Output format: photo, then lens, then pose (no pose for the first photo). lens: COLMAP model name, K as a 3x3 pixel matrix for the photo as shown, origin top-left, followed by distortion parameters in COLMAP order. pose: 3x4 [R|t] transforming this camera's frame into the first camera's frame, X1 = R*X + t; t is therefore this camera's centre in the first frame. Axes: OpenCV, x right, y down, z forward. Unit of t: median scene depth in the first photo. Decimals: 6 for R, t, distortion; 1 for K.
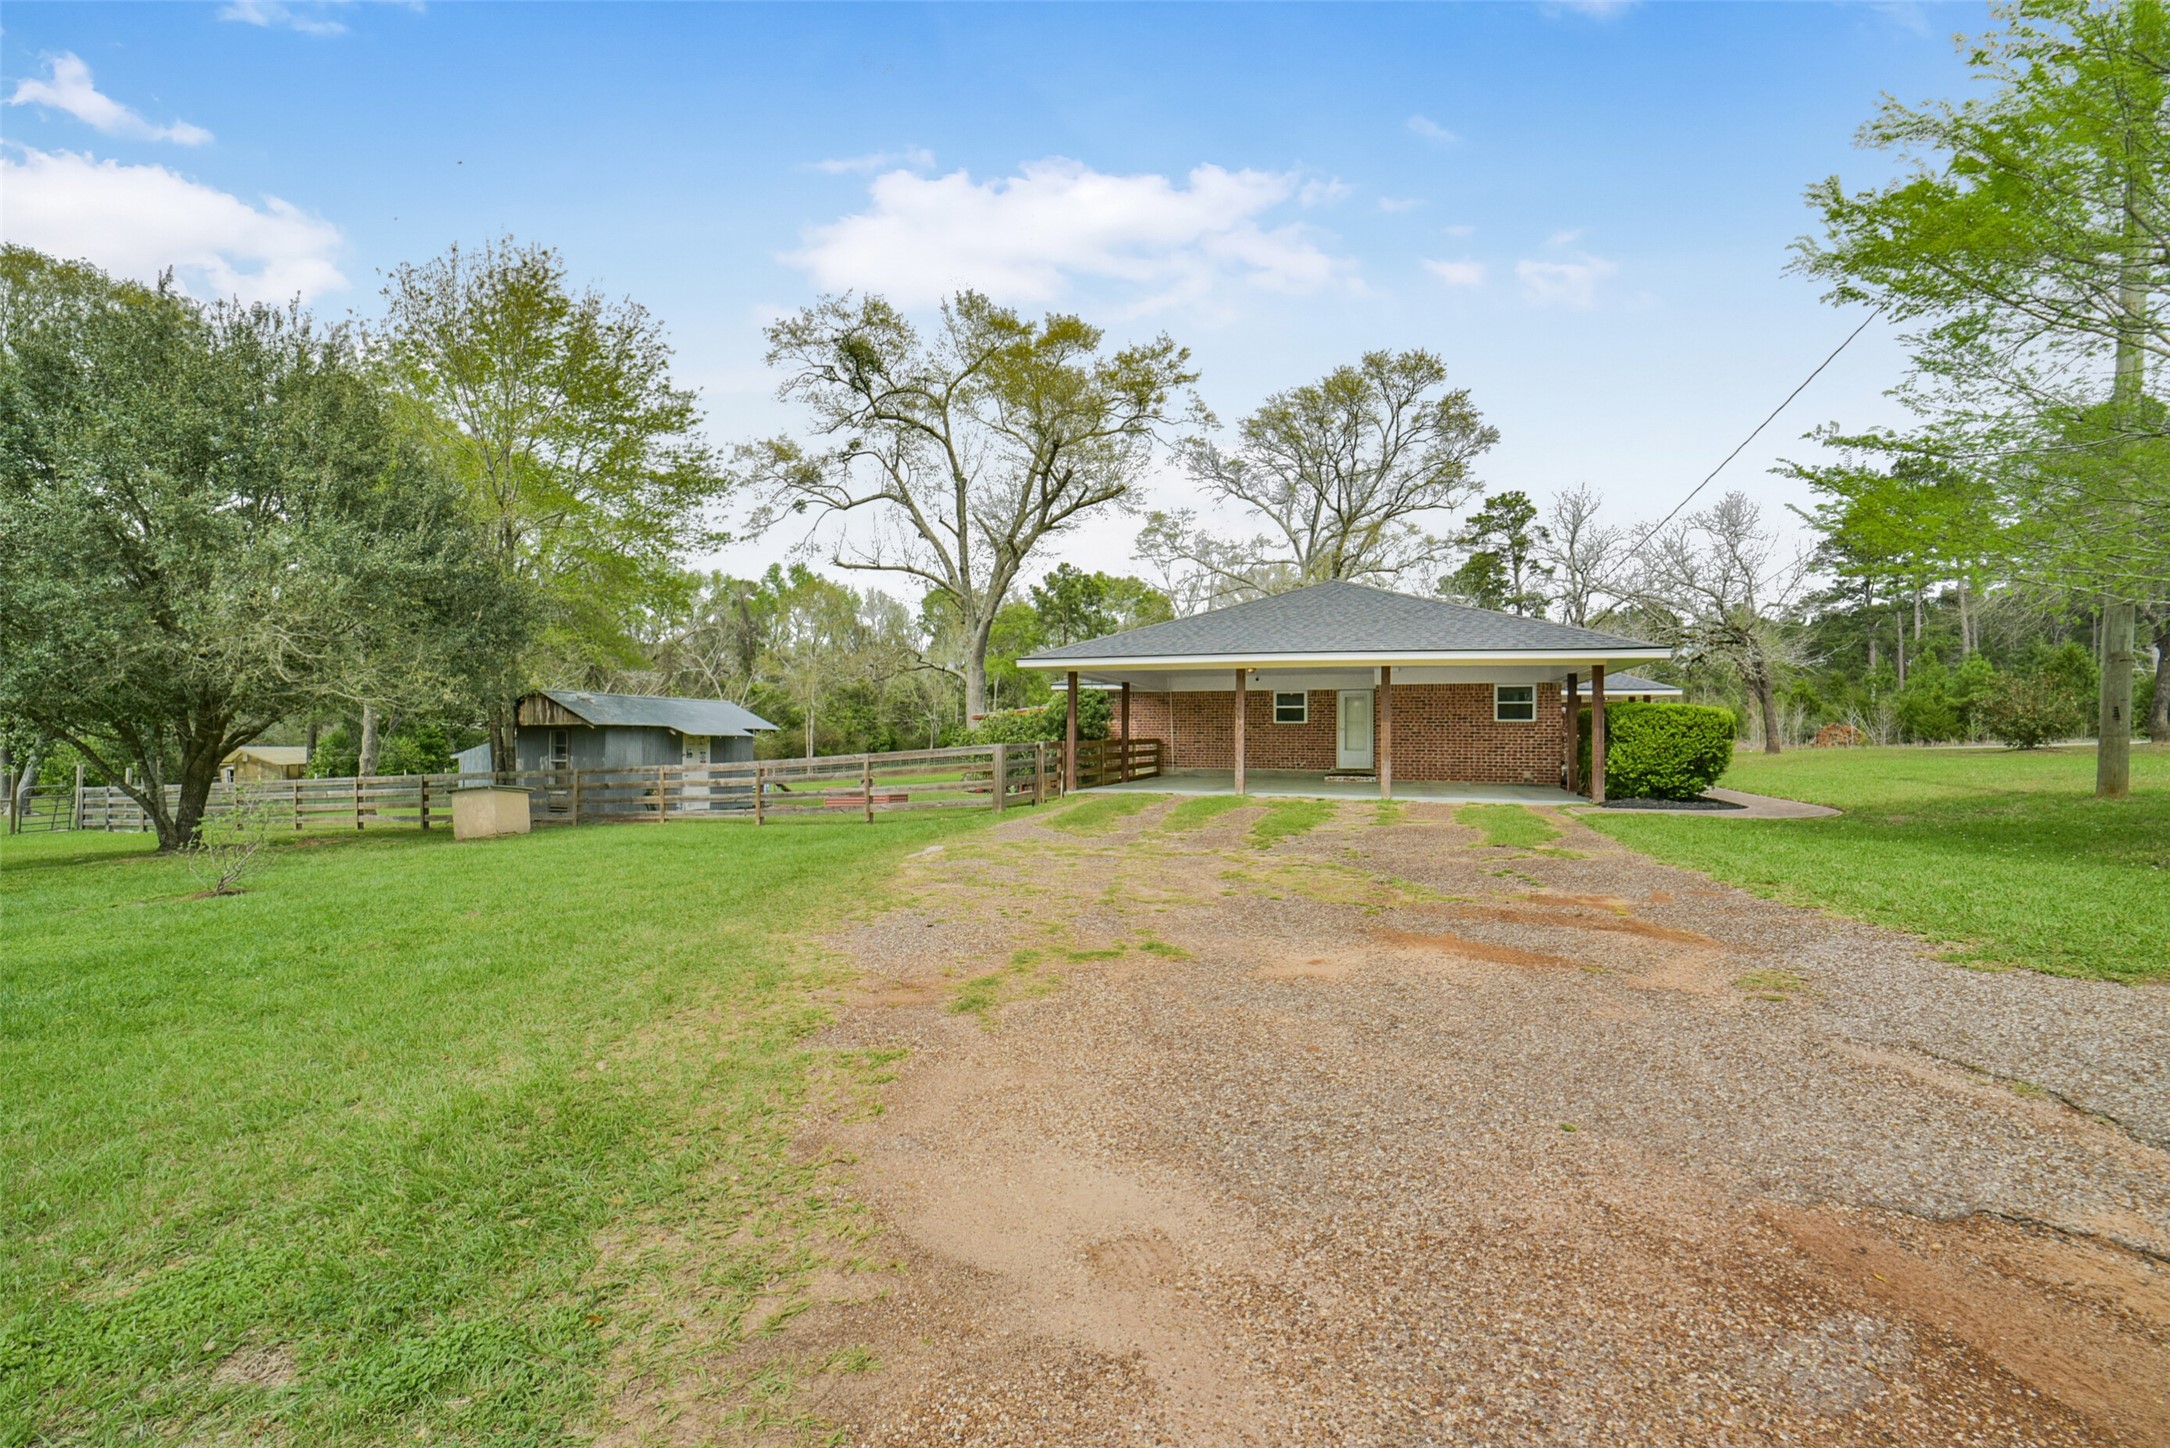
lens RADIAL K [[872.5, 0, 1086.0], [0, 872.5, 728.8], [0, 0, 1]] dist [-0.014890, -0.000229]
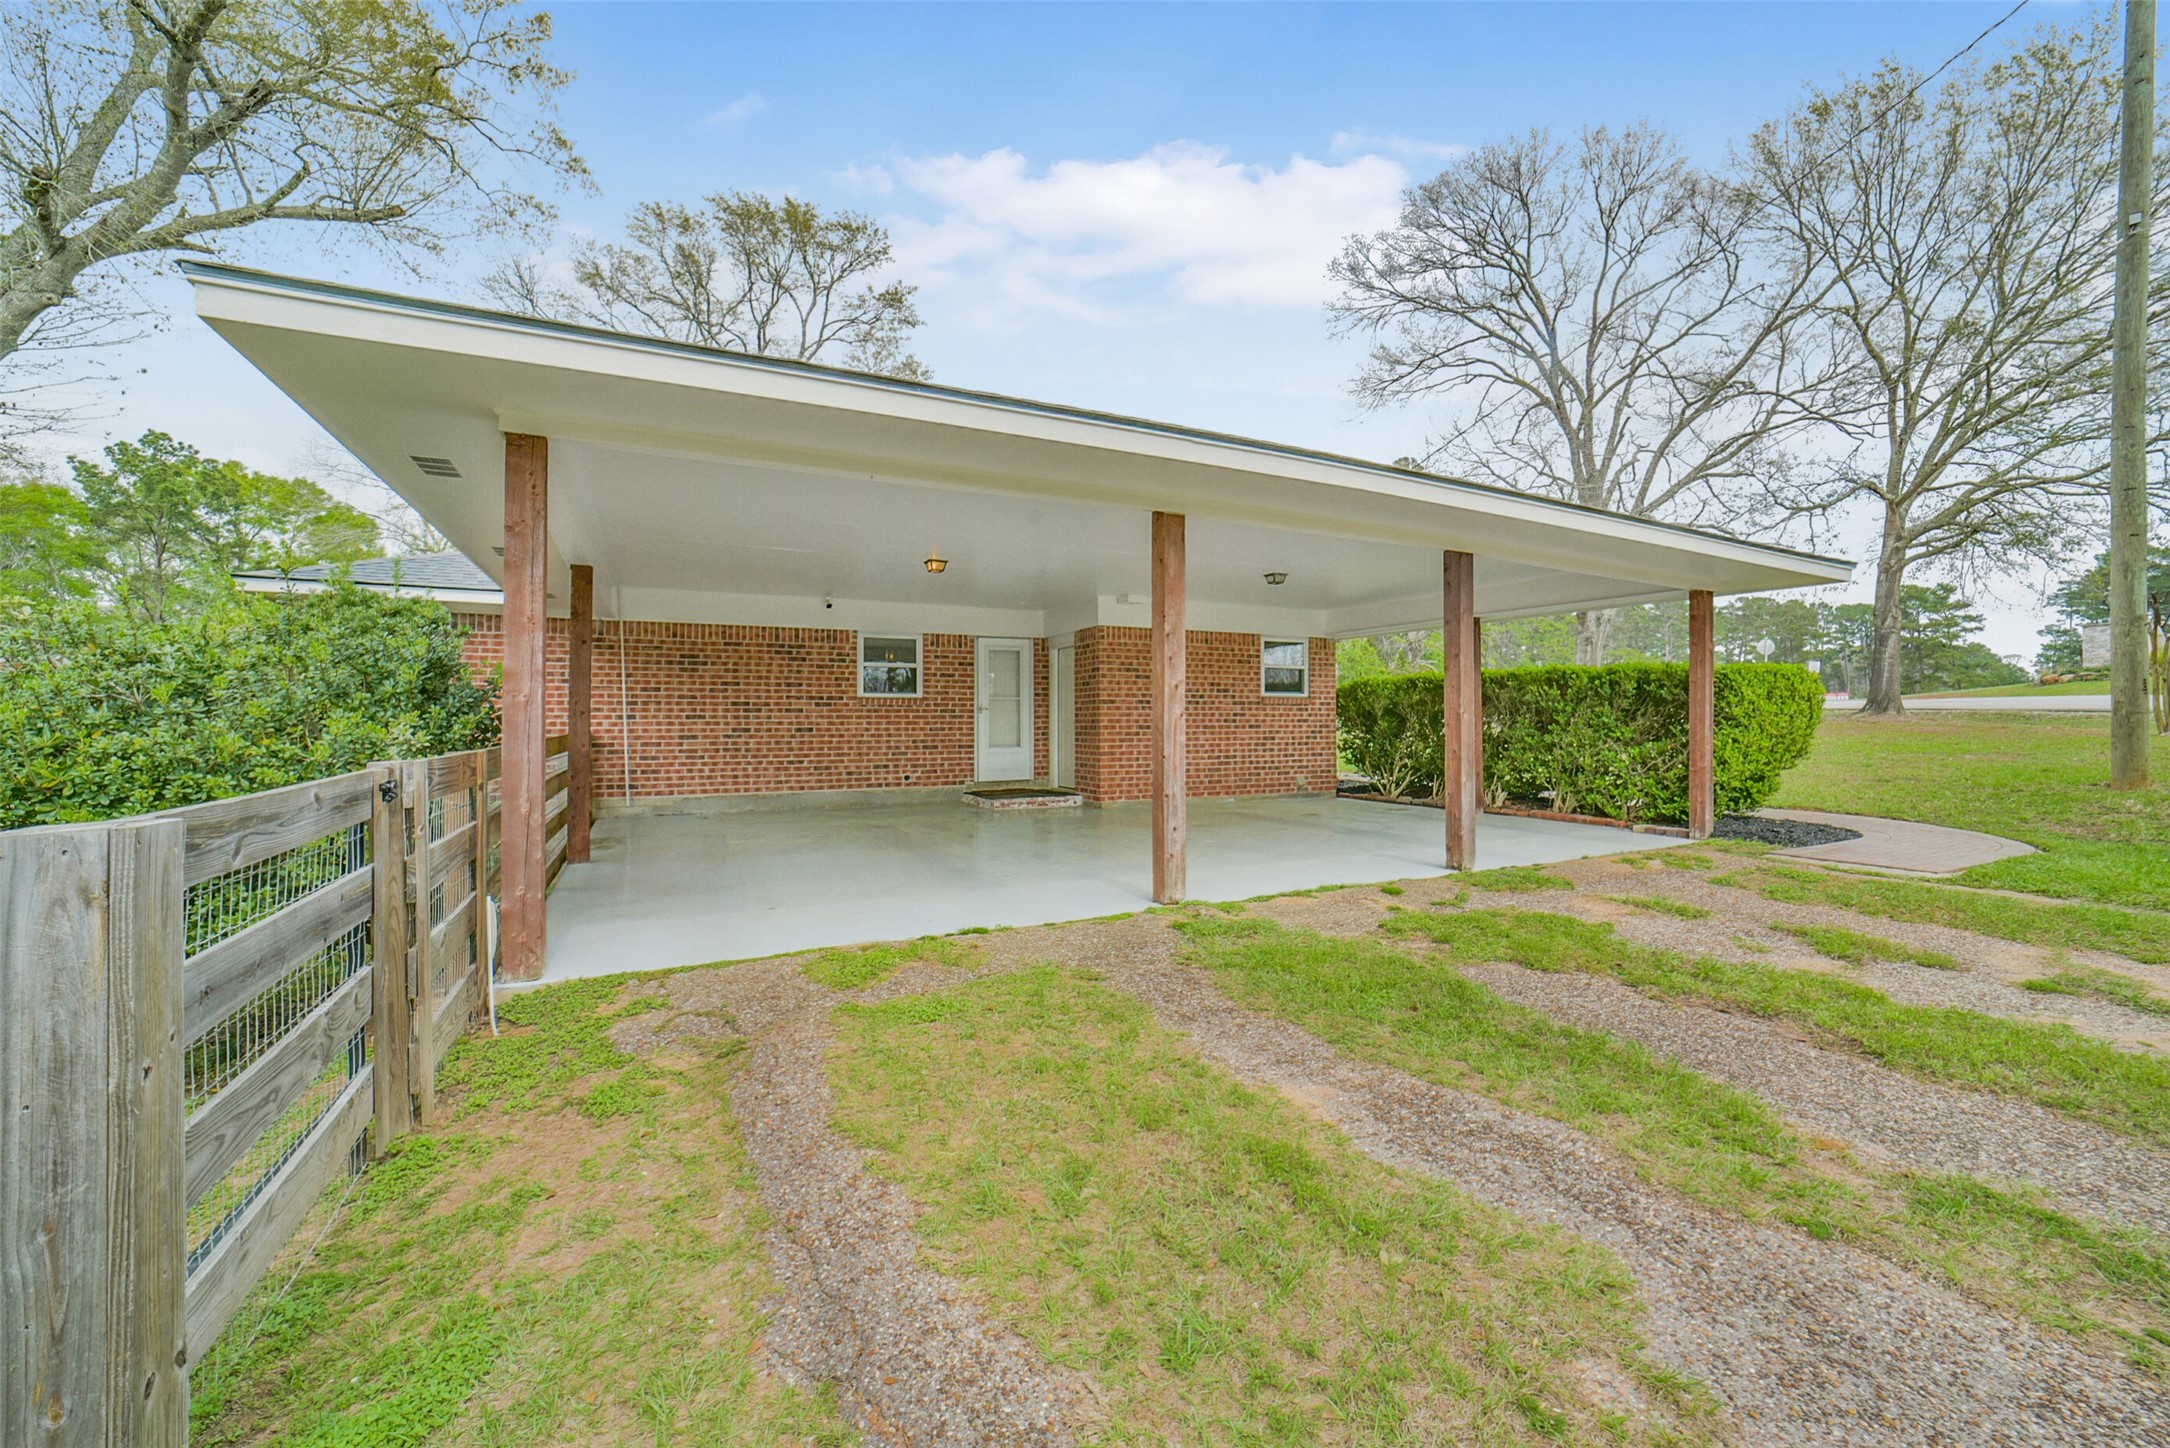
lens RADIAL K [[872.5, 0, 1079.5], [0, 872.5, 707.5], [0, 0, 1]] dist [-0.014890, -0.000229]
pose [[0.685488, 0.006397, 0.728056, -0.044645], [0.002500, 0.999935, -0.011139, 0.004021], [-0.728080, 0.009456, 0.685427, 0.411950]]
